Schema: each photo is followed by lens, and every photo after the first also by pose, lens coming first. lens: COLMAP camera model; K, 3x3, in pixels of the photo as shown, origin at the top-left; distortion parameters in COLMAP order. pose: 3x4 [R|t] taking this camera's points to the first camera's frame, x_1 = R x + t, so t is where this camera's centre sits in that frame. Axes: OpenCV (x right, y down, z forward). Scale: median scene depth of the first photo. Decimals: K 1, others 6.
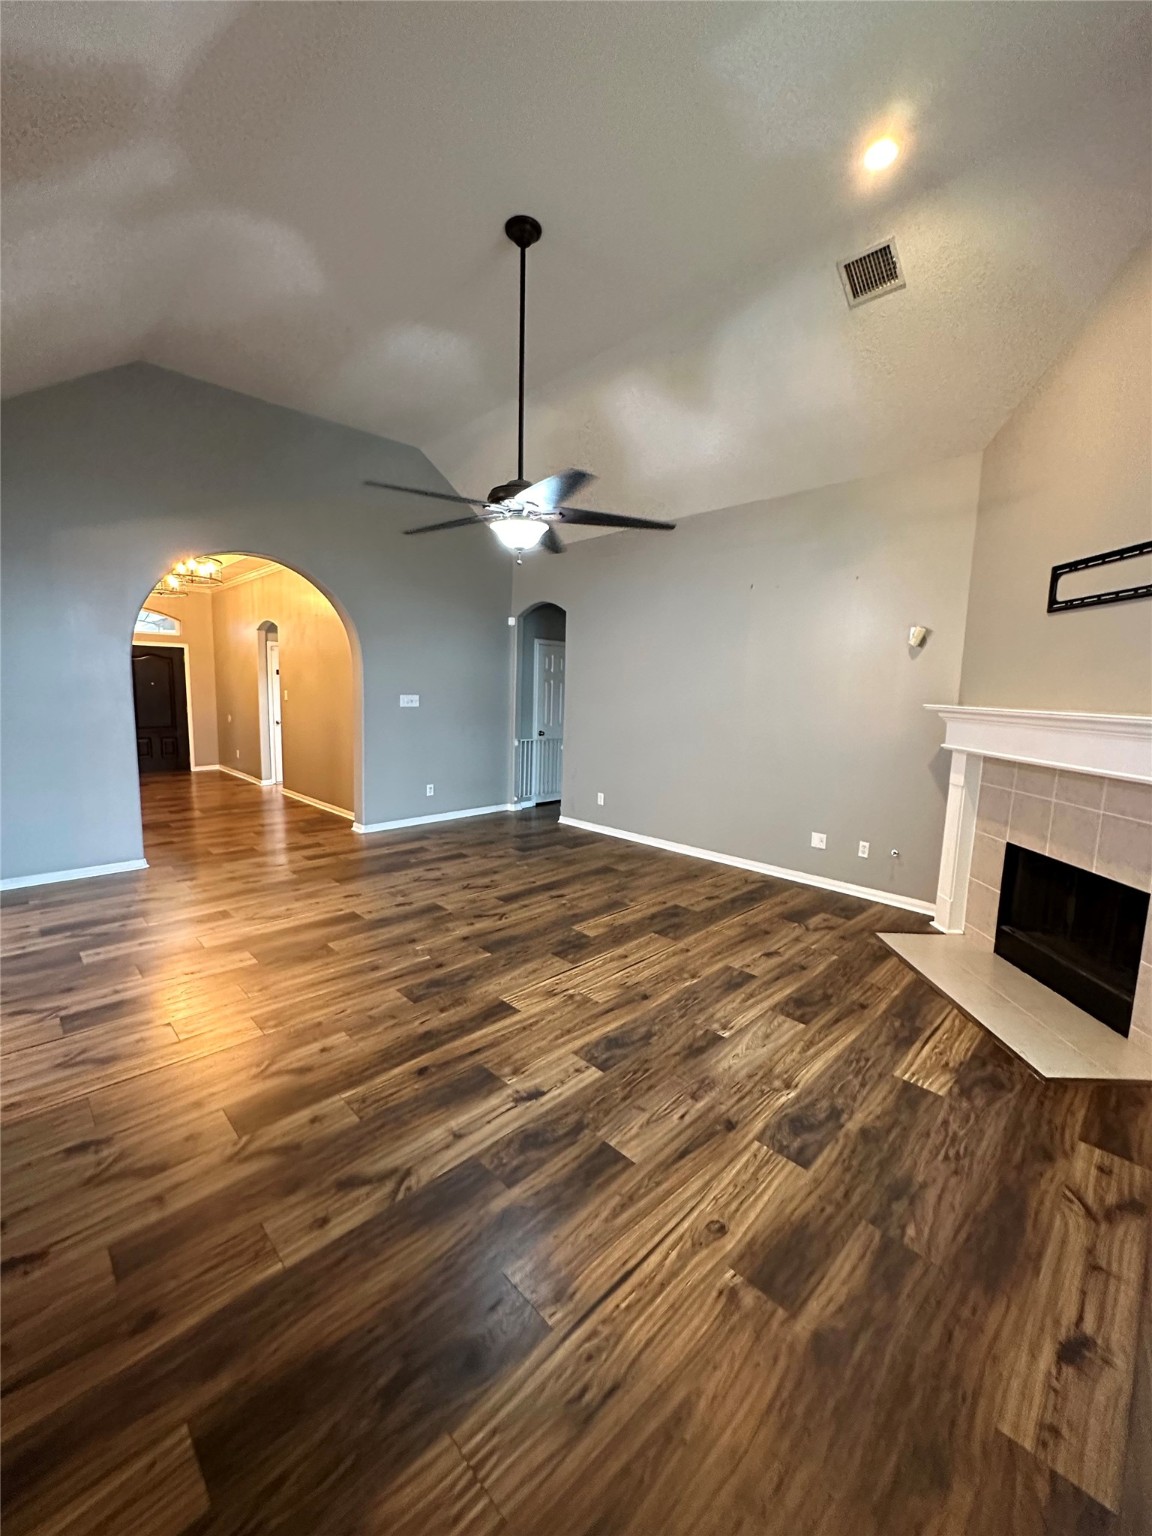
lens RADIAL K [[614.7, 0, 560.7], [0, 614.7, 768.6], [0, 0, 1]] dist [0.000668, 0.000127]
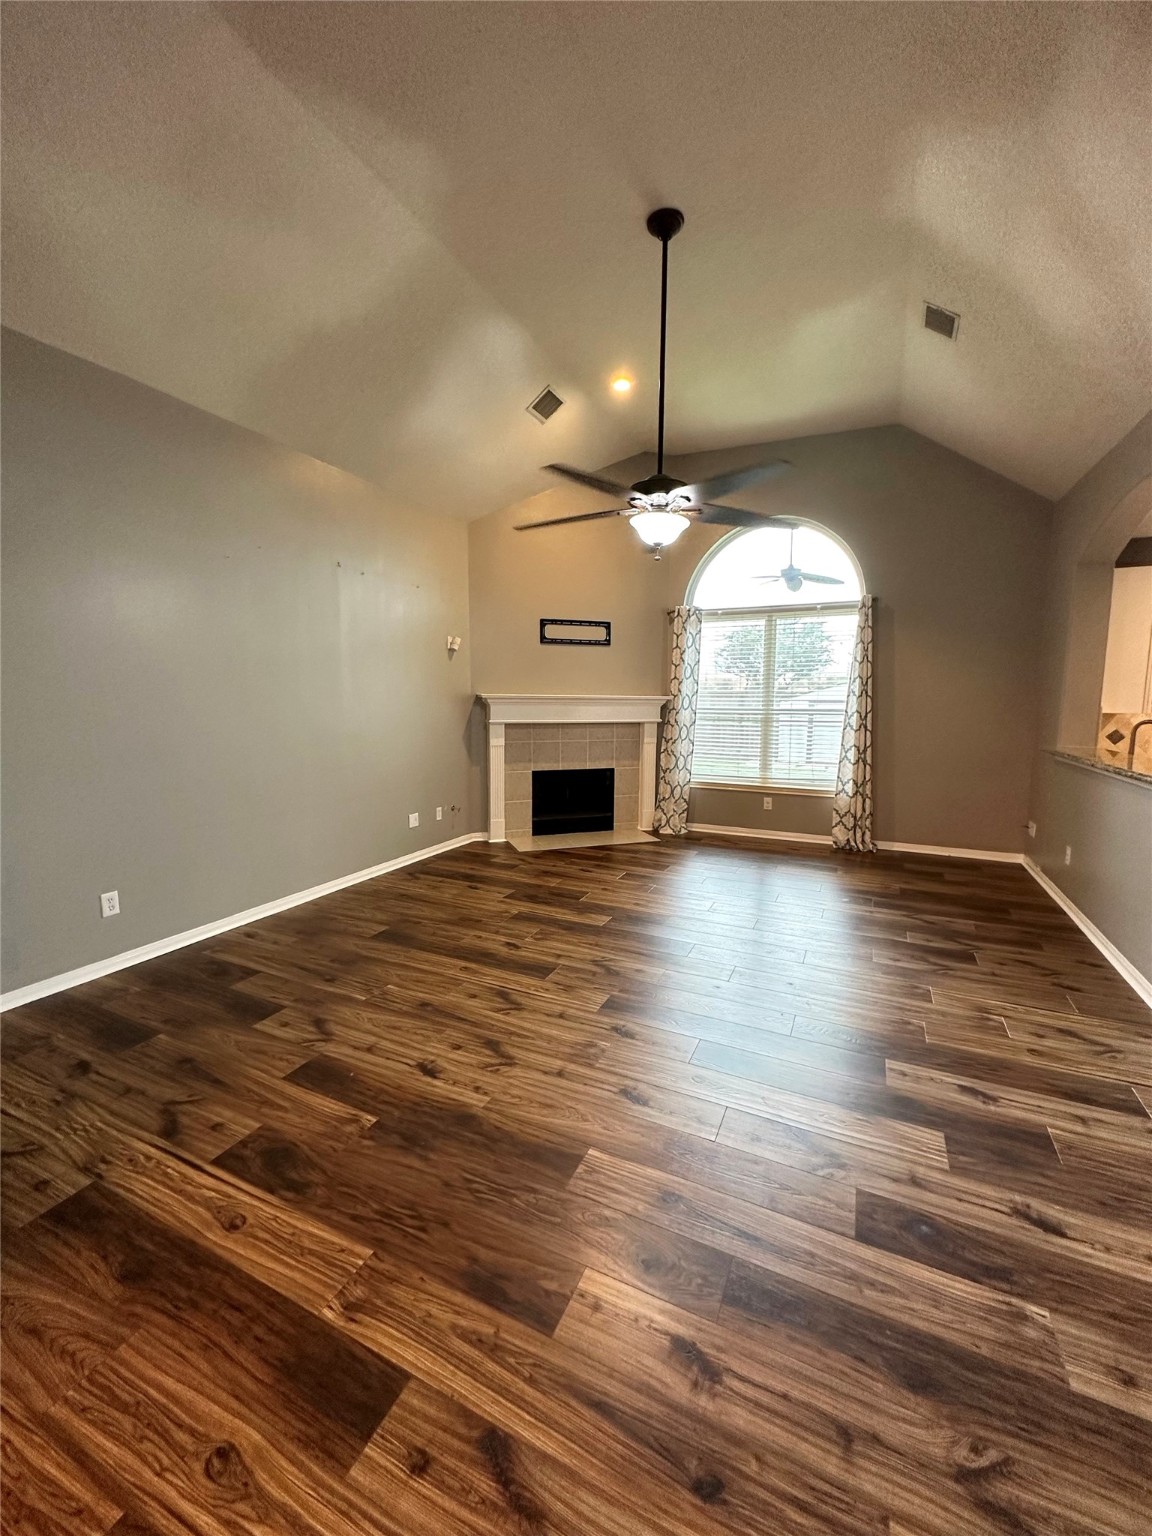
lens RADIAL K [[615.8, 0, 571.7], [0, 615.8, 756.4], [0, 0, 1]] dist [0.051963, 0.000049]
pose [[-0.345916, -0.108996, 0.931913, -0.742769], [0.115409, 0.980745, 0.157546, -0.145508], [-0.931141, 0.162048, -0.326676, 1.148988]]
